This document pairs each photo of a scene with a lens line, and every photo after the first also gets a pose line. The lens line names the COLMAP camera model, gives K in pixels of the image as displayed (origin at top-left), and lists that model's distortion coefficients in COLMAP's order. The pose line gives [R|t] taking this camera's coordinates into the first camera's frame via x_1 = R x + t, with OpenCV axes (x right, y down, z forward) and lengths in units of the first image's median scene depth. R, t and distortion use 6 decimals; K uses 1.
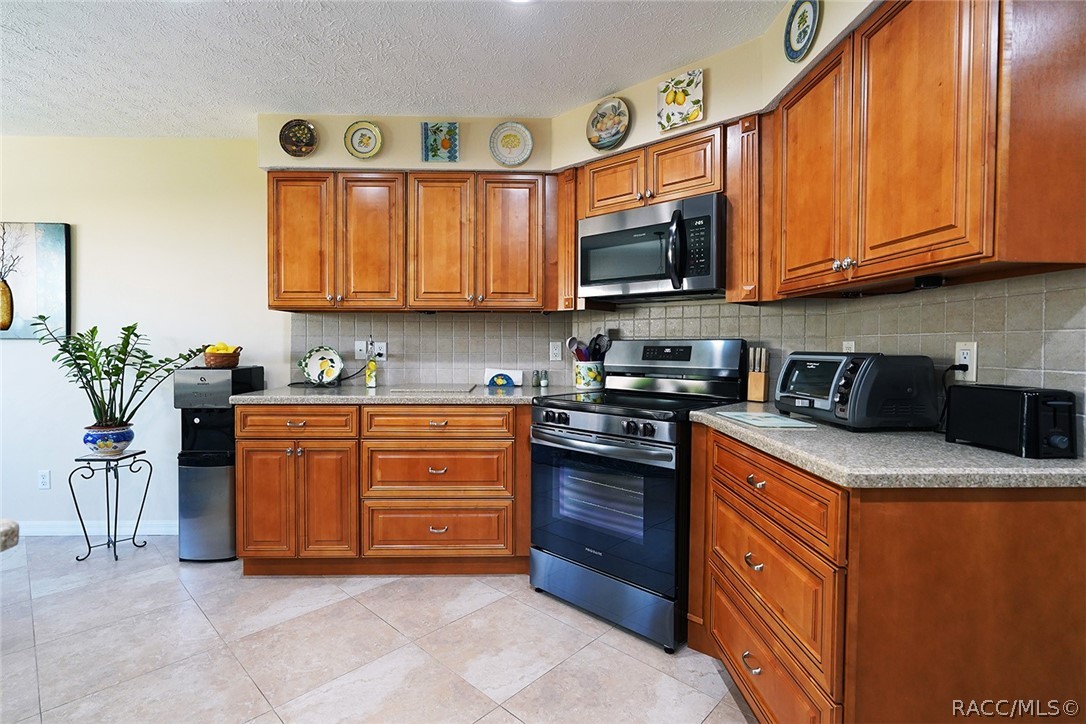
lens RADIAL K [[540.2, 0, 533.1], [0, 540.2, 342.9], [0, 0, 1]] dist [-0.012468, 0.003790]
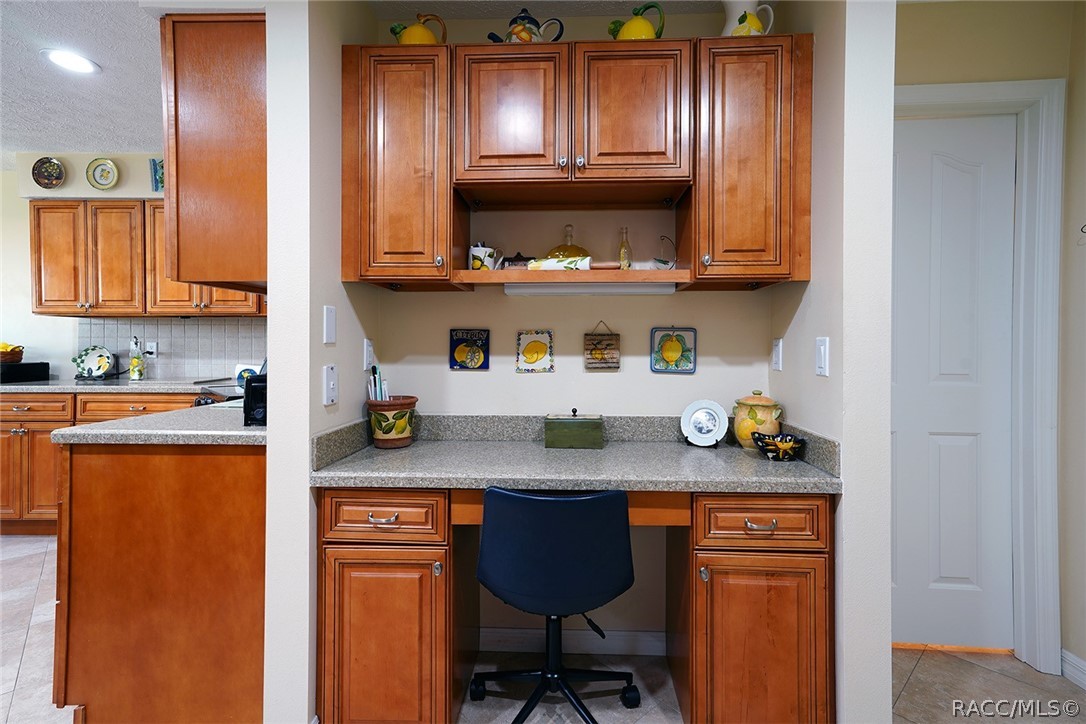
lens RADIAL K [[520.4, 0, 551.6], [0, 520.4, 340.2], [0, 0, 1]] dist [0.001263, 0.004479]
pose [[0.998806, -0.004218, -0.048662, 0.729616], [0.003963, 0.999978, -0.005334, 0.004436], [0.048684, 0.005134, 0.998801, -0.112862]]
